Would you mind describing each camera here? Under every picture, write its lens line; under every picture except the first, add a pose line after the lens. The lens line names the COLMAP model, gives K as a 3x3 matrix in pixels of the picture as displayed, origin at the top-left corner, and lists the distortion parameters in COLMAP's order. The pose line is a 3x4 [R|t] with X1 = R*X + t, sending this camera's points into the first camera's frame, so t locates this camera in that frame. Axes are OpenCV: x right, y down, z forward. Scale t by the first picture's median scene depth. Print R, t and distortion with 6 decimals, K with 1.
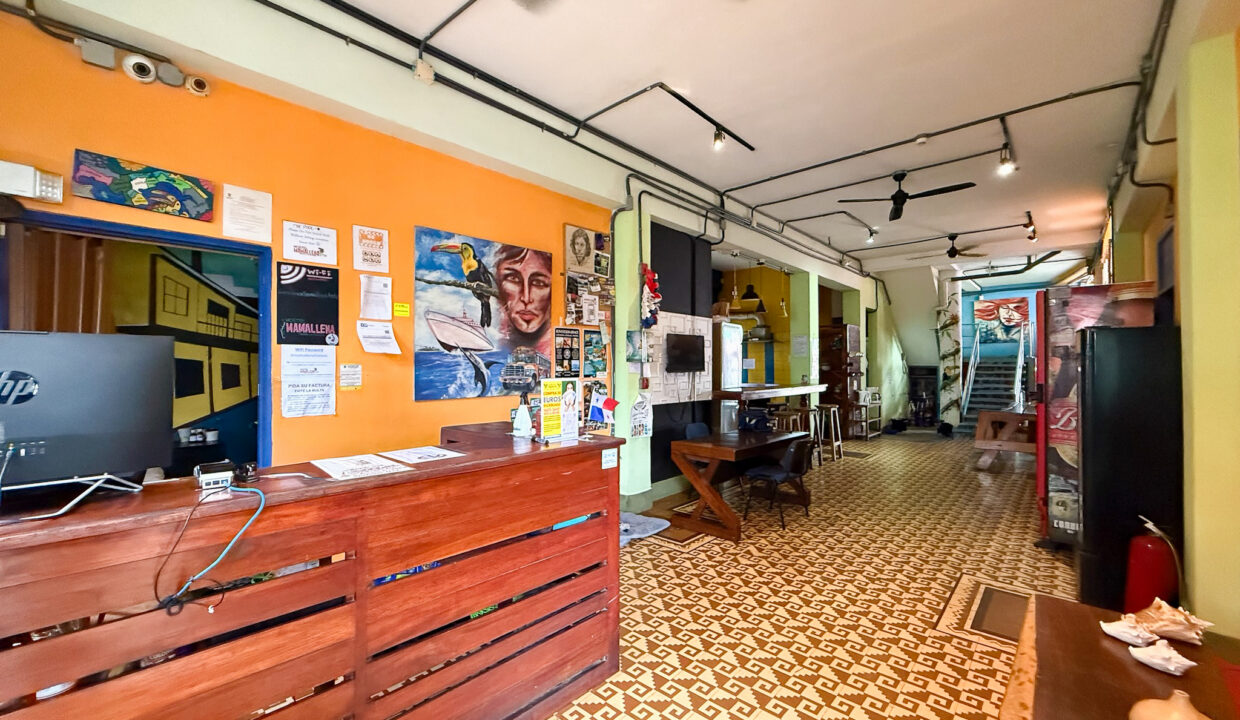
lens RADIAL K [[492.0, 0, 618.5], [0, 492.0, 360.6], [0, 0, 1]] dist [-0.000989, 0.000442]
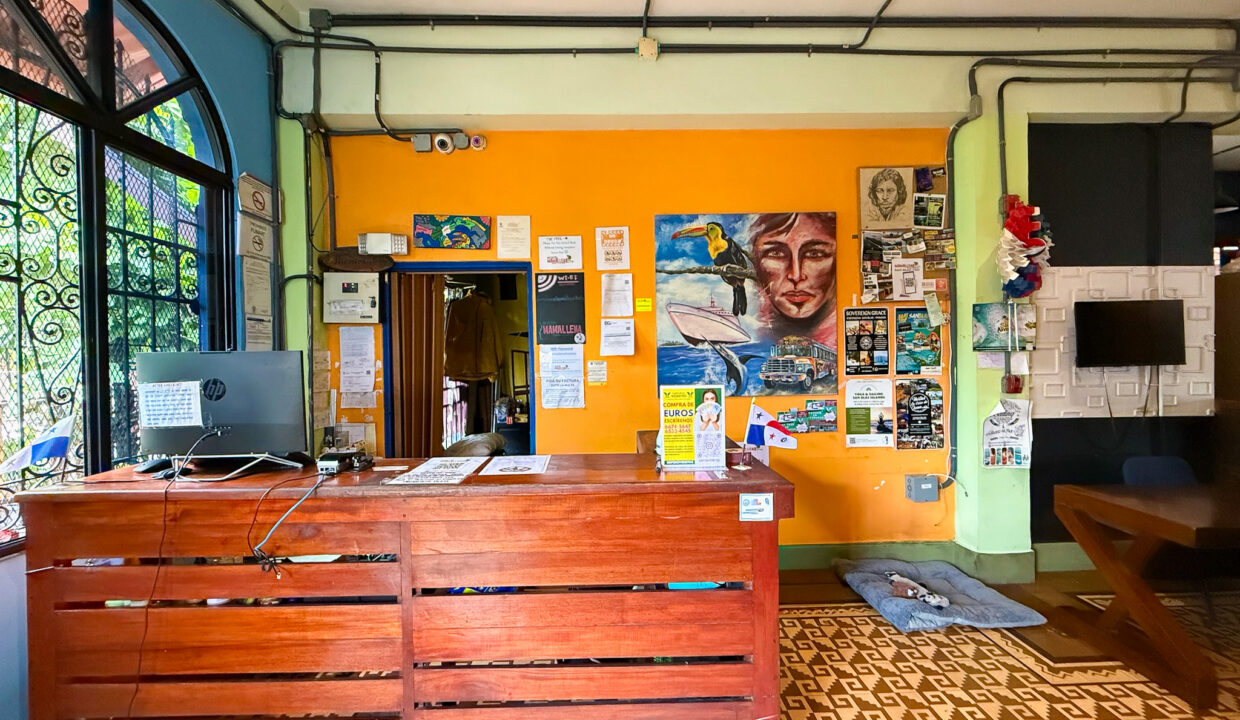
lens RADIAL K [[492.0, 0, 616.6], [0, 492.0, 360.0], [0, 0, 1]] dist [-0.000989, 0.000442]
pose [[0.692839, -0.003098, -0.721086, 0.198811], [0.022360, 0.999602, 0.017189, -0.009792], [0.720746, -0.028032, 0.692632, 0.242838]]
